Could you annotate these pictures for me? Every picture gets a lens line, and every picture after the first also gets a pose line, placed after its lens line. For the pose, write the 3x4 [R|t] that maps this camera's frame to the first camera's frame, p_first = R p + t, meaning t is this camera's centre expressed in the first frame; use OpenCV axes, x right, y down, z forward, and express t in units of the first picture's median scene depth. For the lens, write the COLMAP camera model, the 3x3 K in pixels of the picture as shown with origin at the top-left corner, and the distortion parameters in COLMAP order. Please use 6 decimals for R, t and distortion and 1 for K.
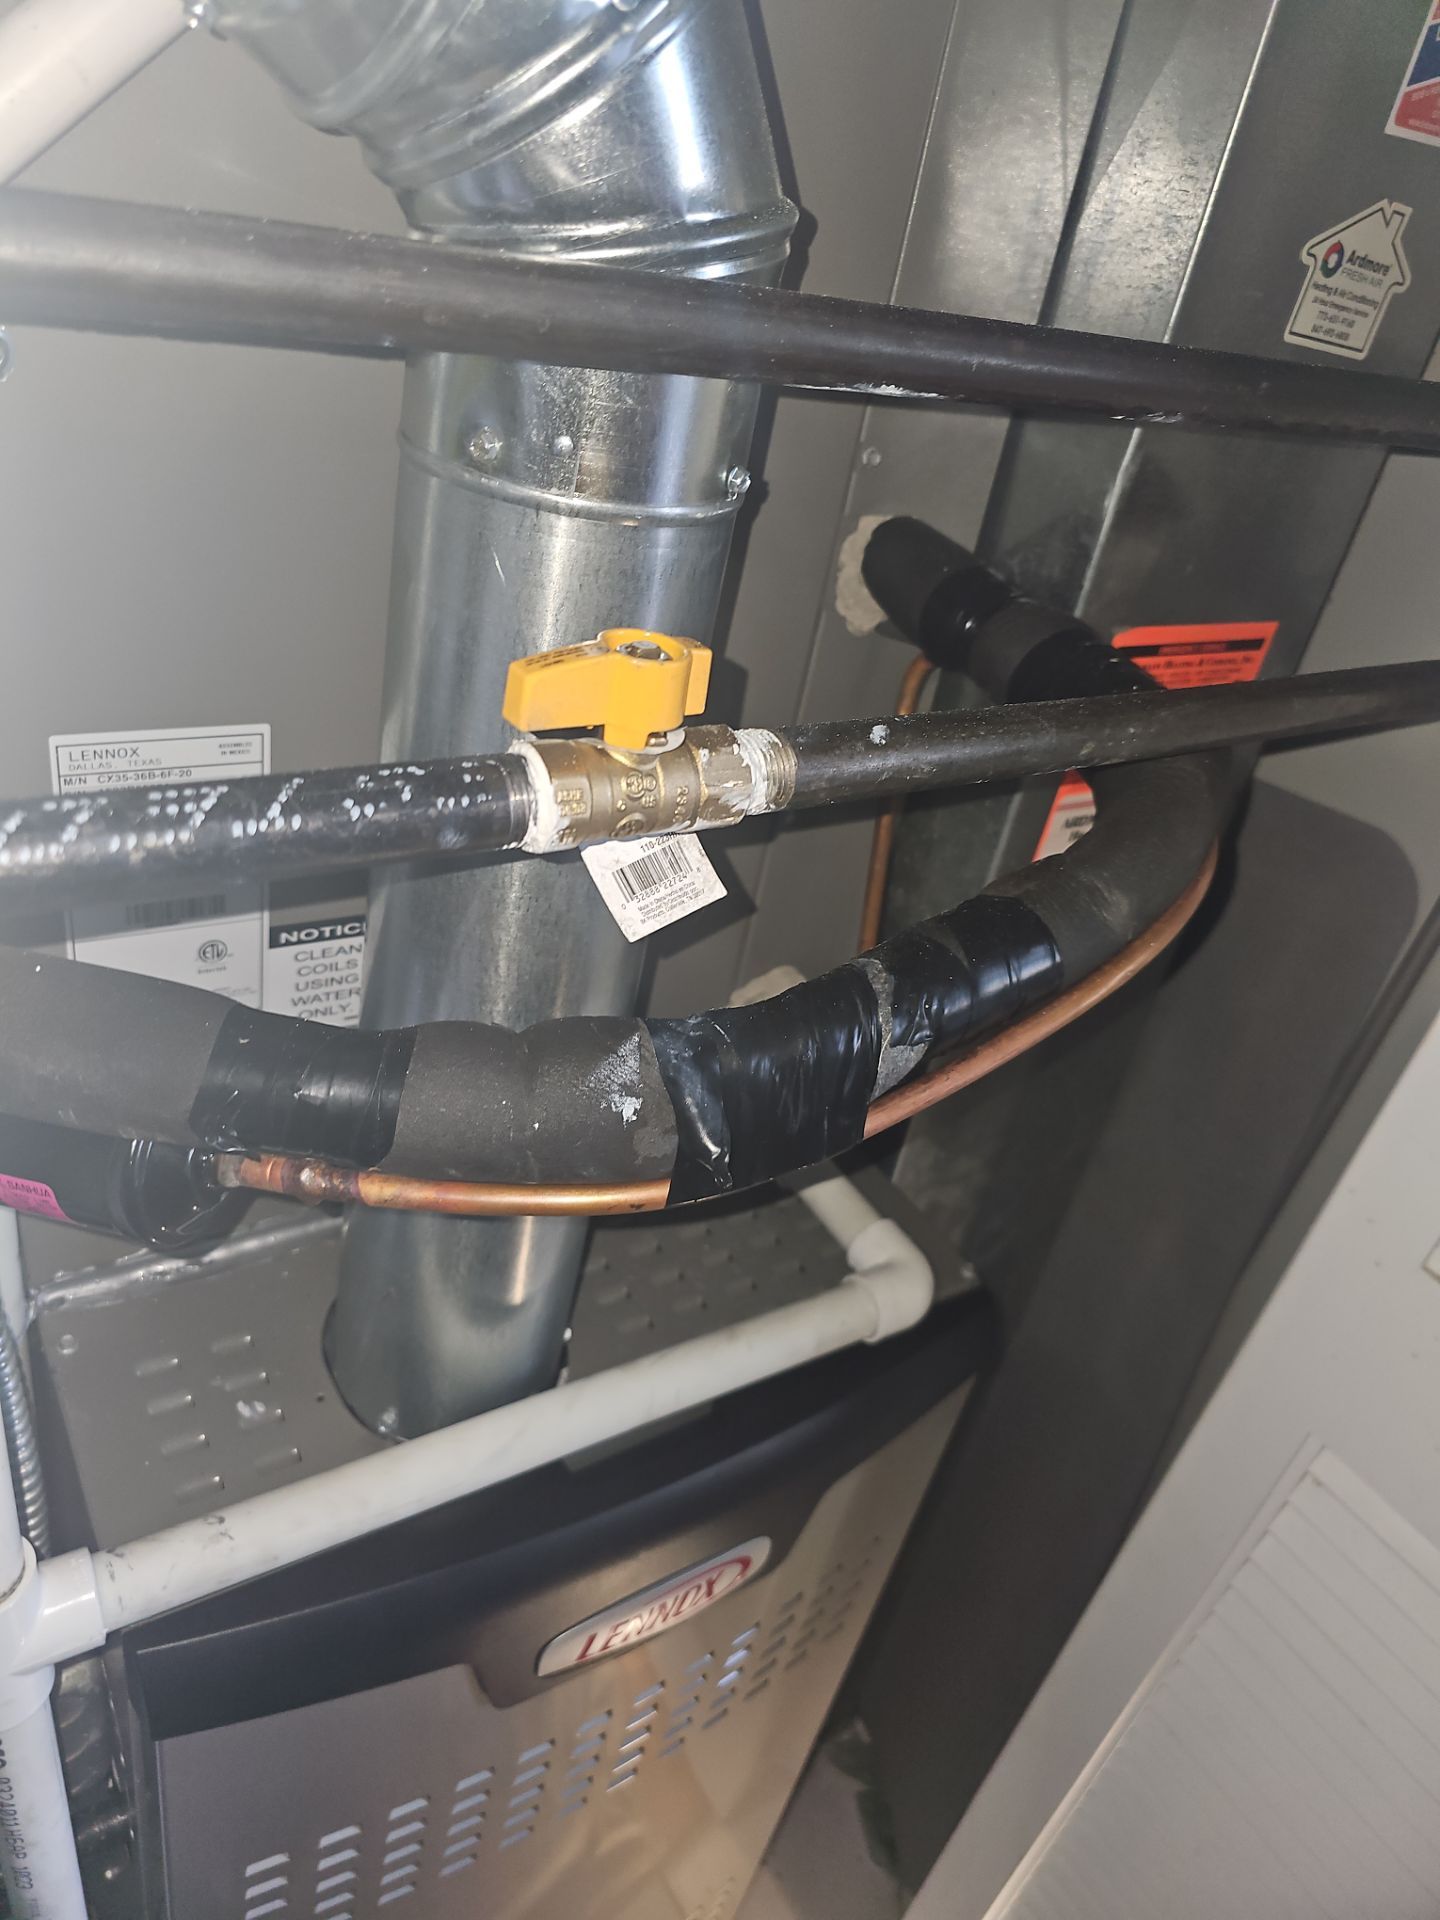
lens RADIAL K [[1286.4, 0, 701.5], [0, 1286.4, 941.7], [0, 0, 1]] dist [0.003314, -0.017560]
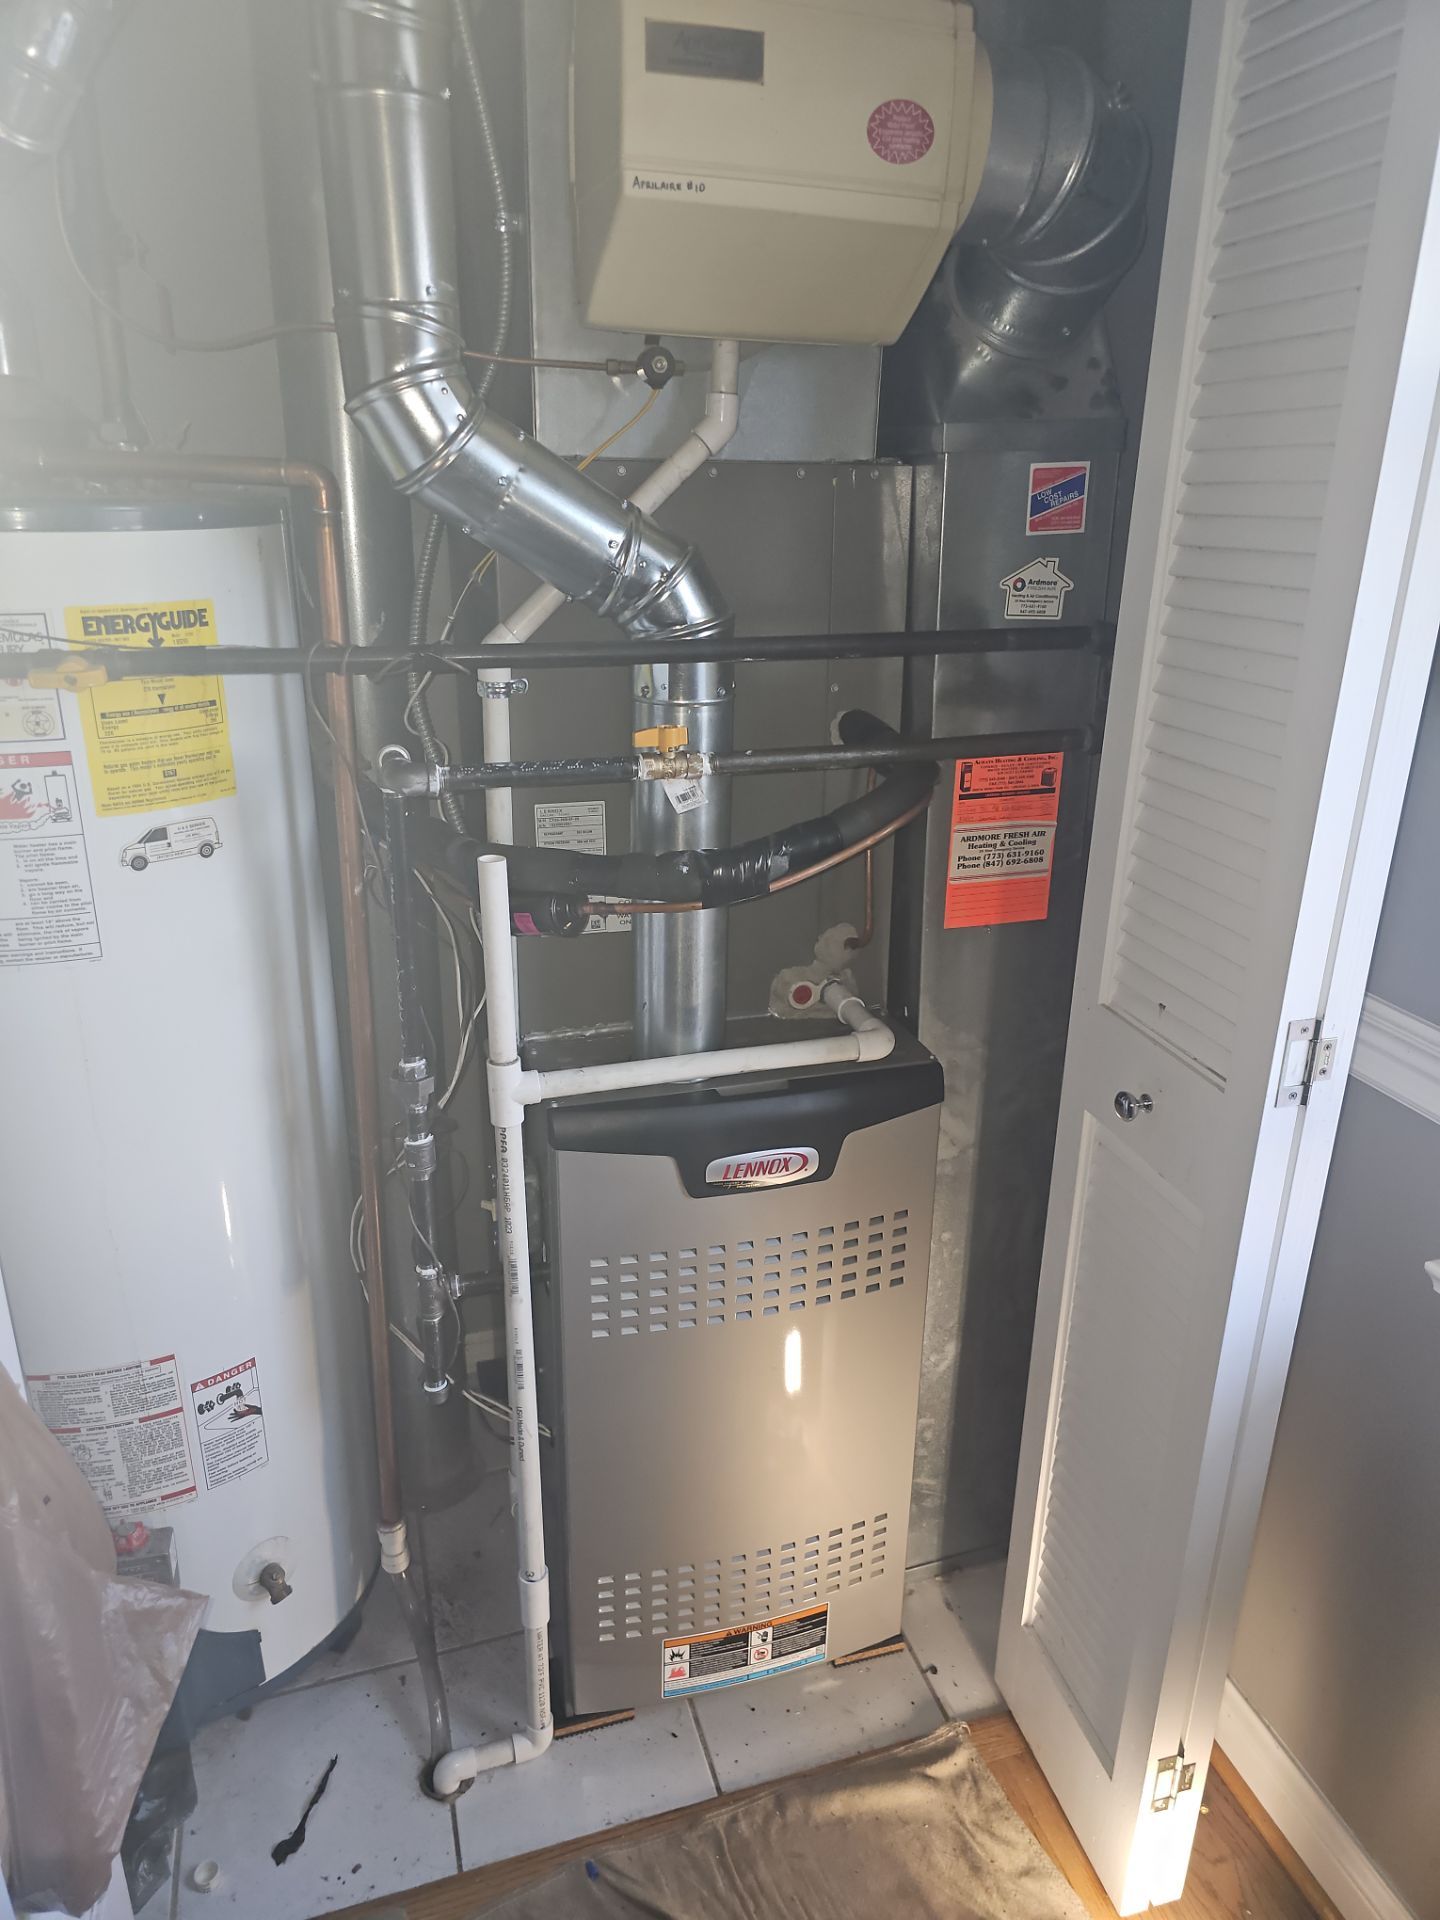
lens RADIAL K [[1271.3, 0, 726.9], [0, 1271.3, 966.3], [0, 0, 1]] dist [0.034332, -0.037929]
pose [[0.948660, -0.064297, -0.309695, 0.668742], [-0.003136, 0.977160, -0.212480, 0.683596], [0.316284, 0.202542, 0.926791, -1.257498]]
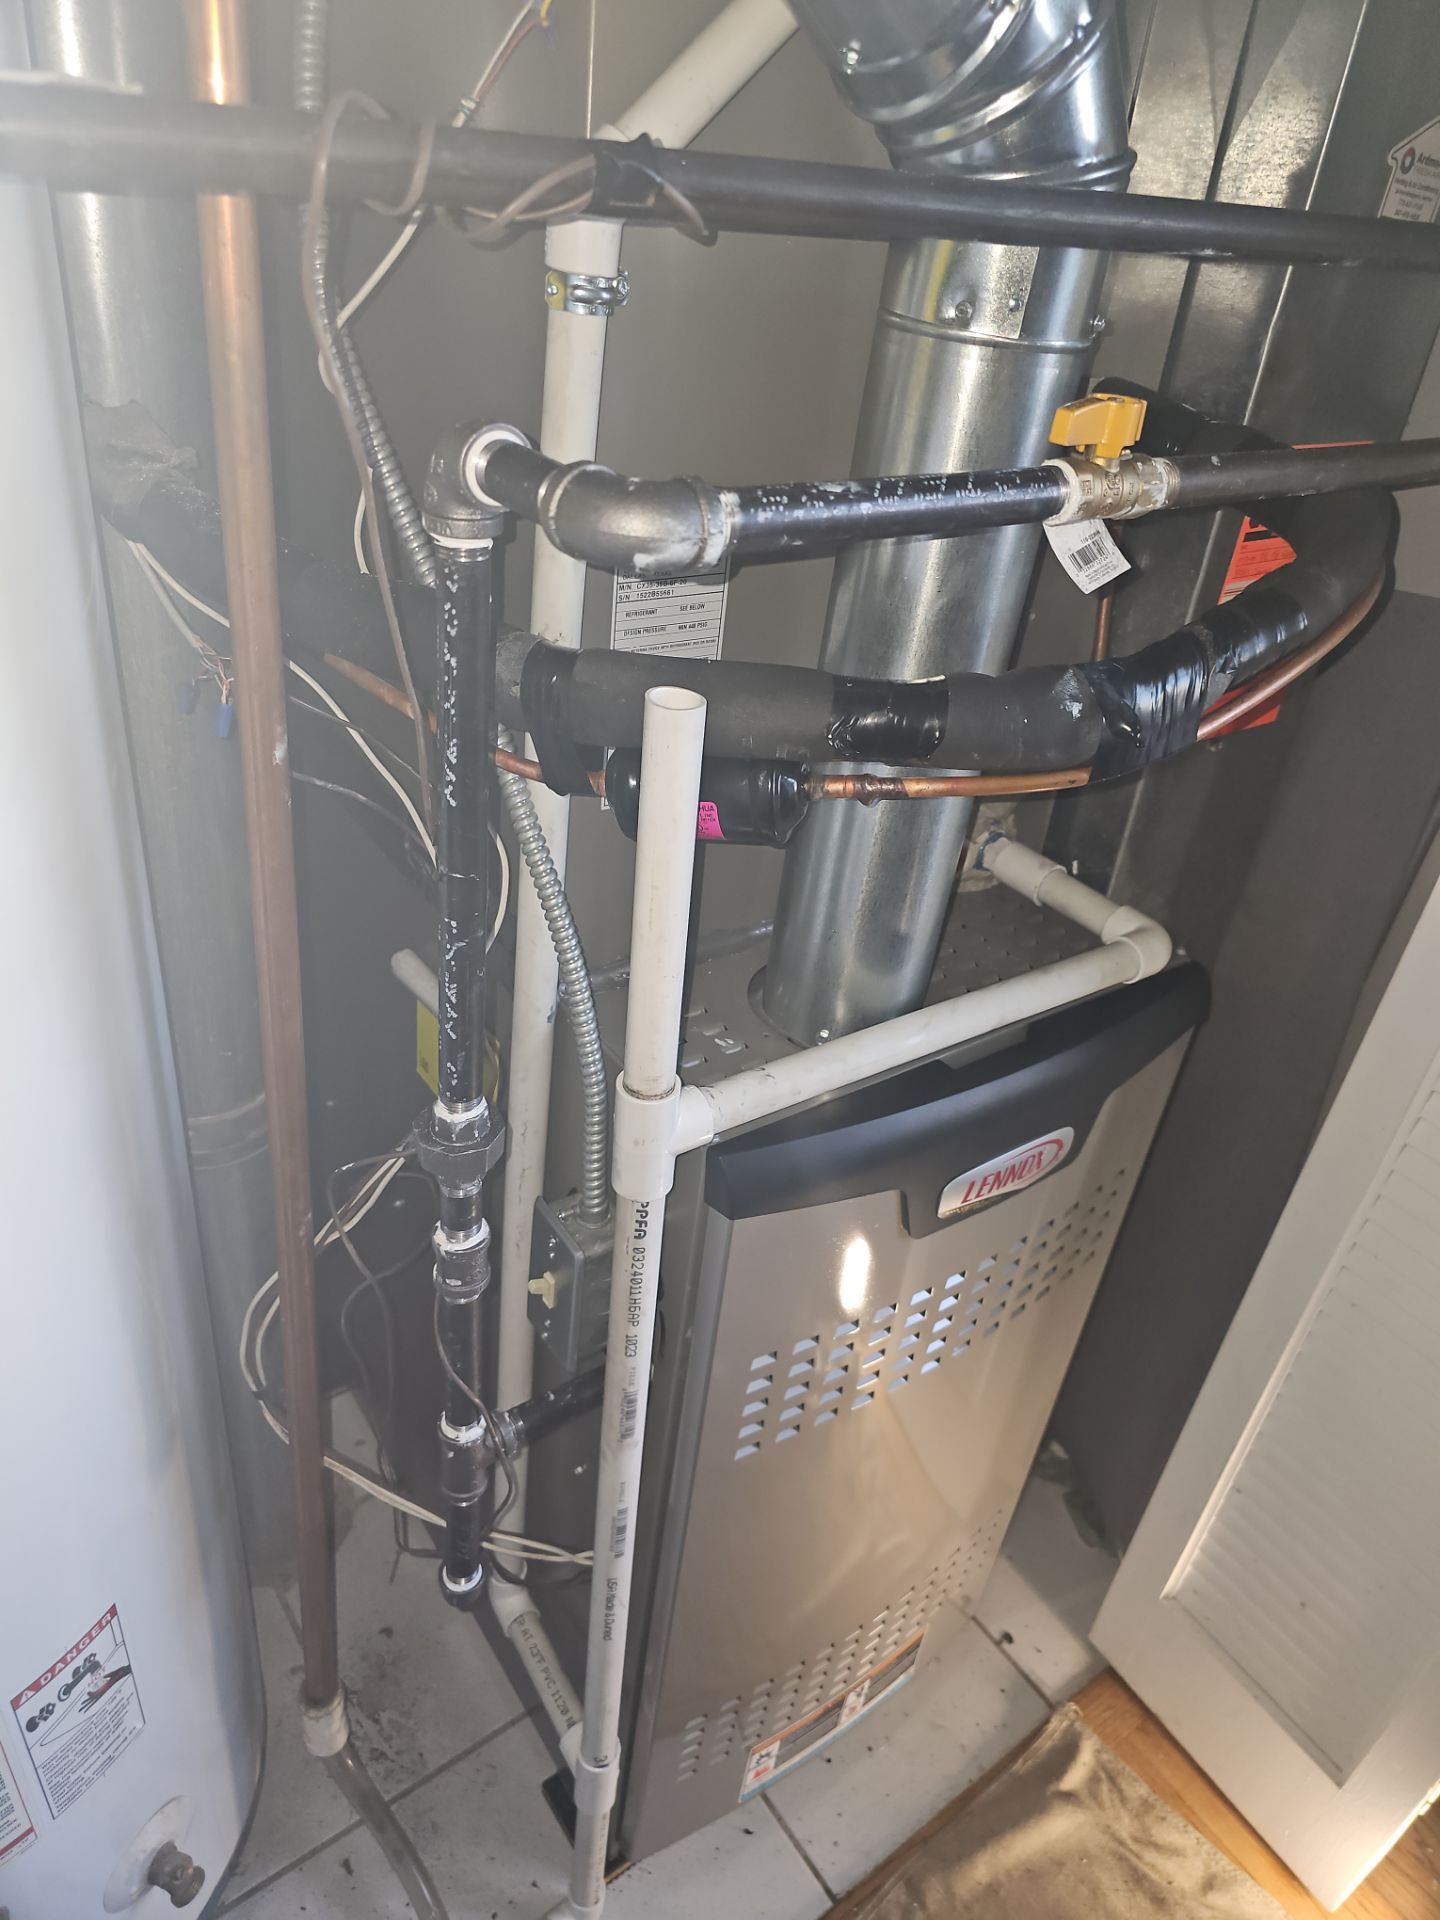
lens RADIAL K [[1271.3, 0, 726.9], [0, 1271.3, 966.3], [0, 0, 1]] dist [0.034332, -0.037929]
pose [[0.995125, -0.098313, 0.007765, -0.347815], [0.098047, 0.994749, 0.029340, 0.231860], [-0.010609, -0.028435, 0.999539, -0.417524]]
